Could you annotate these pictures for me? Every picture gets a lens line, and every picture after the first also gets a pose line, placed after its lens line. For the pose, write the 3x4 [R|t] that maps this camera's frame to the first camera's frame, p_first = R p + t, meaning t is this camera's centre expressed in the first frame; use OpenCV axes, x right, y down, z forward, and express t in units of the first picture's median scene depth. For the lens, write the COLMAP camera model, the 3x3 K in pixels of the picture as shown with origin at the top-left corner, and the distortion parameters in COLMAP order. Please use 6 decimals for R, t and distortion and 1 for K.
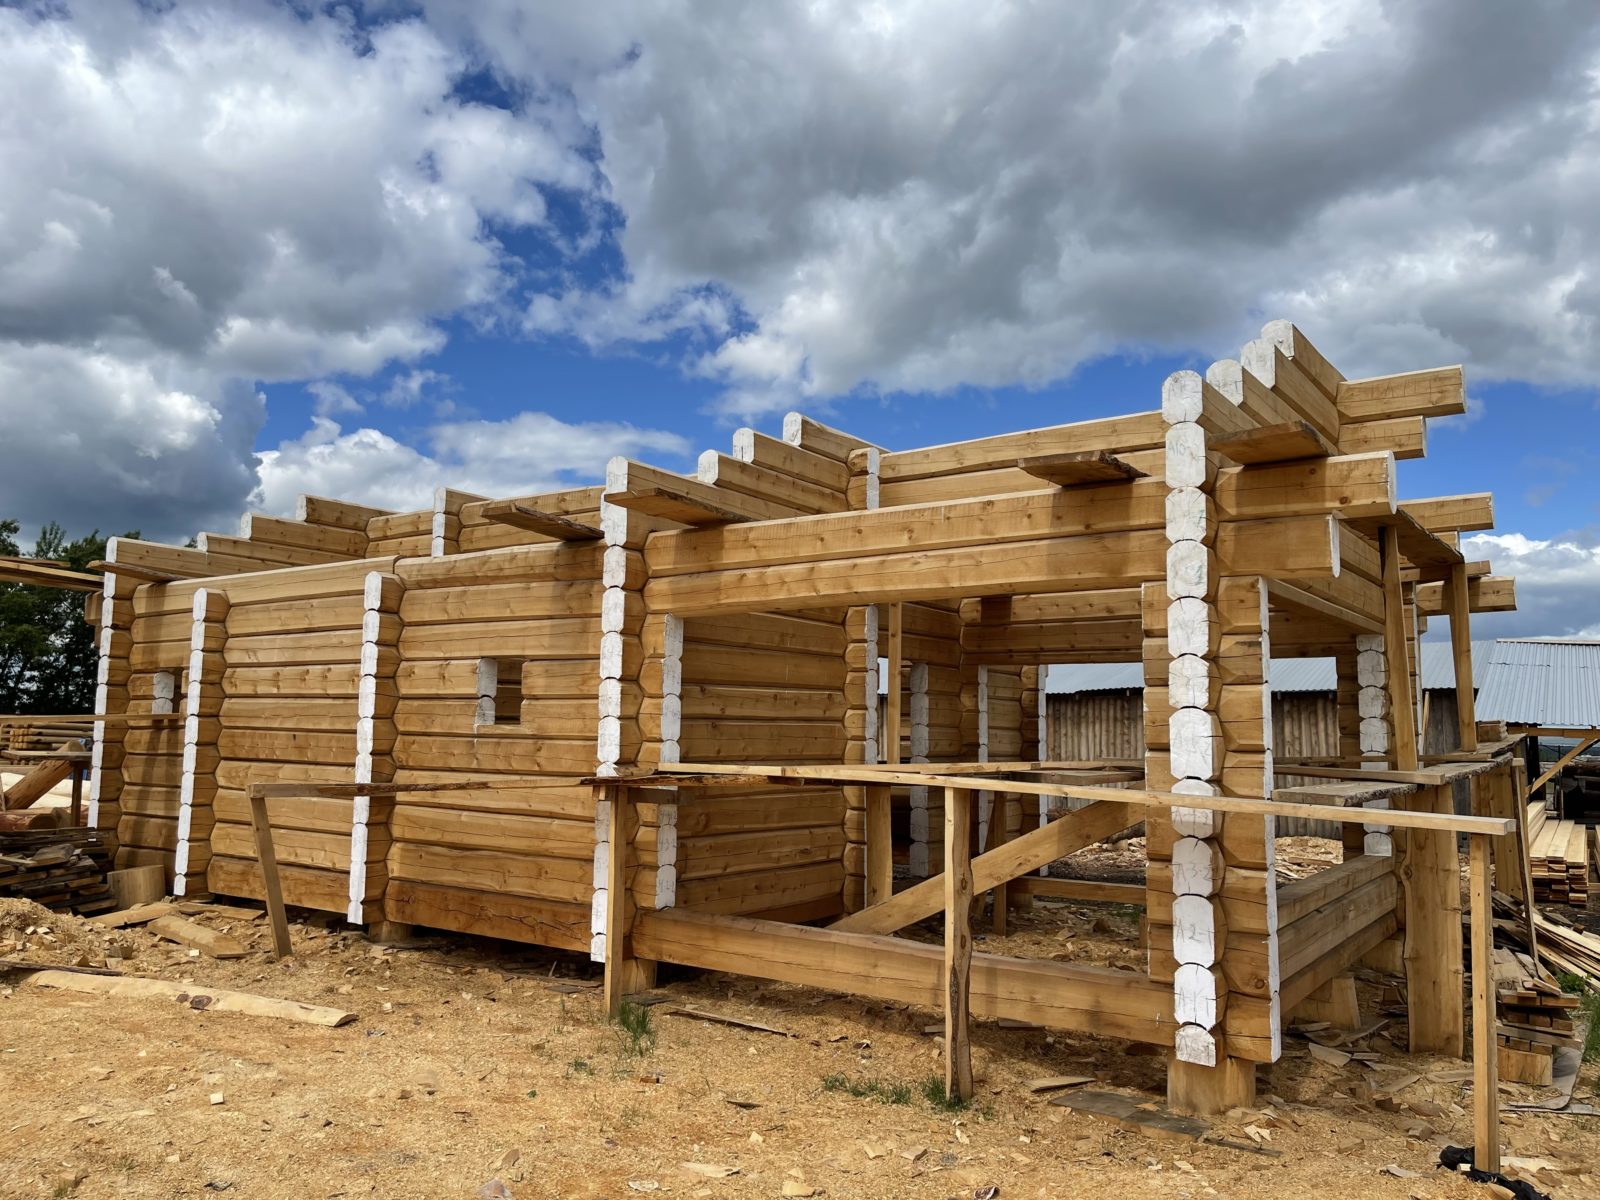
lens RADIAL K [[1188.1, 0, 803.0], [0, 1188.1, 602.8], [0, 0, 1]] dist [0.059945, -0.014945]
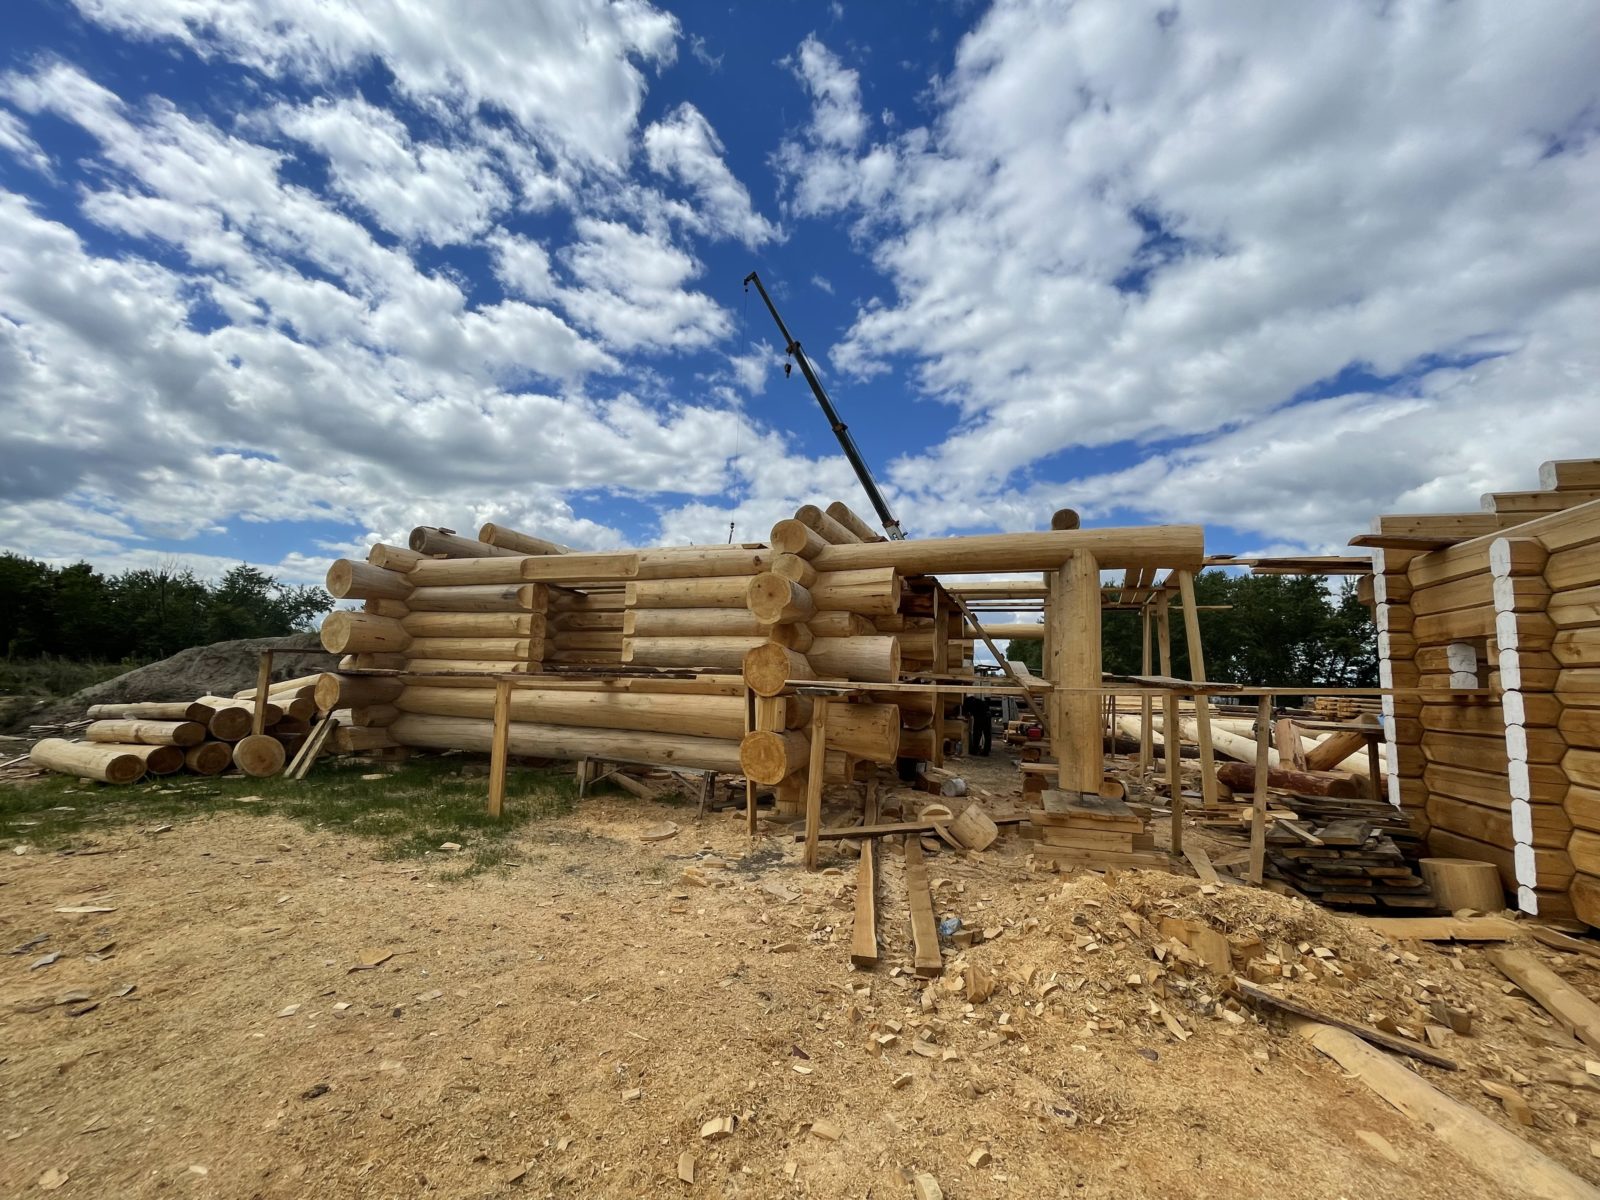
lens RADIAL K [[639.2, 0, 751.3], [0, 639.2, 611.5], [0, 0, 1]] dist [-0.000492, -0.003263]
pose [[0.244430, -0.101678, -0.964321, -0.206263], [0.066869, 0.993887, -0.087846, 0.042407], [0.967359, -0.043011, 0.249735, 0.384365]]
